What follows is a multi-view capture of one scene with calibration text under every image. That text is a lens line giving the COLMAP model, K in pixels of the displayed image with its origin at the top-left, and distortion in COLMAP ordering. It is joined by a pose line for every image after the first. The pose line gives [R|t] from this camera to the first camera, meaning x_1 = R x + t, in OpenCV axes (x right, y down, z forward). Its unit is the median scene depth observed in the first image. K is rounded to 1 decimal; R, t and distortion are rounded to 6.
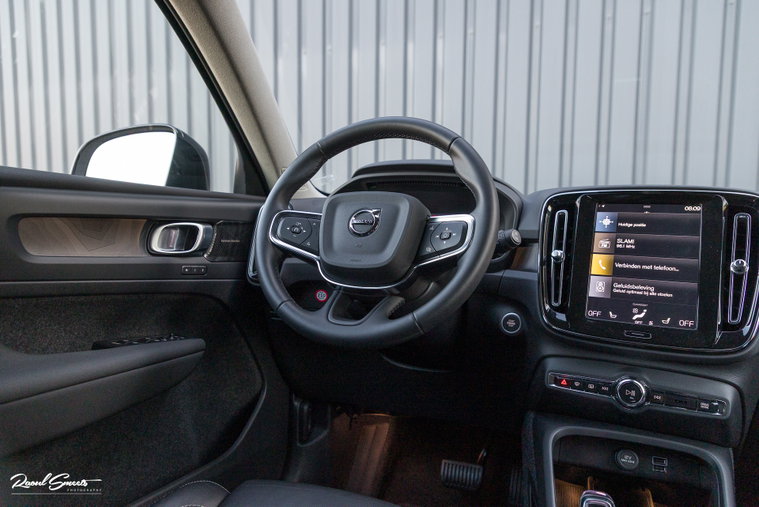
lens RADIAL K [[514.8, 0, 376.8], [0, 514.8, 255.9], [0, 0, 1]] dist [0.000825, 0.005303]
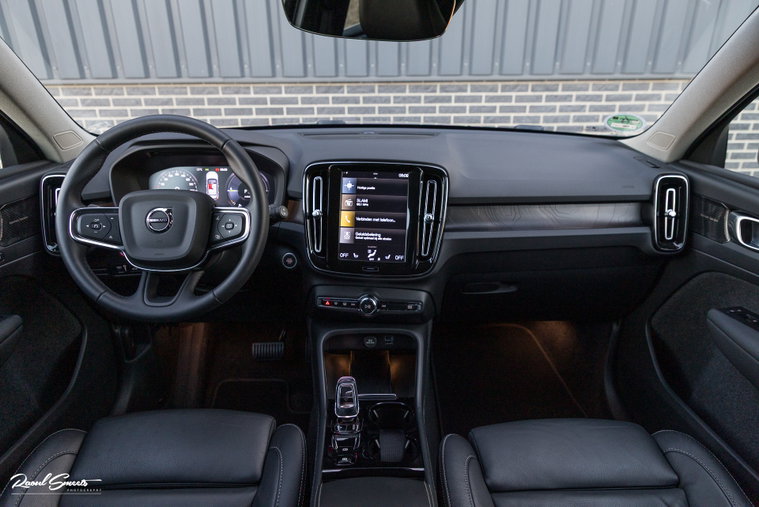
lens RADIAL K [[514.8, 0, 381.1], [0, 514.8, 251.7], [0, 0, 1]] dist [0.000825, 0.005303]
pose [[0.920160, -0.167485, 0.353914, 0.013572], [0.045651, 0.943621, 0.327864, -0.360578], [-0.388873, -0.285530, 0.875928, -0.287356]]
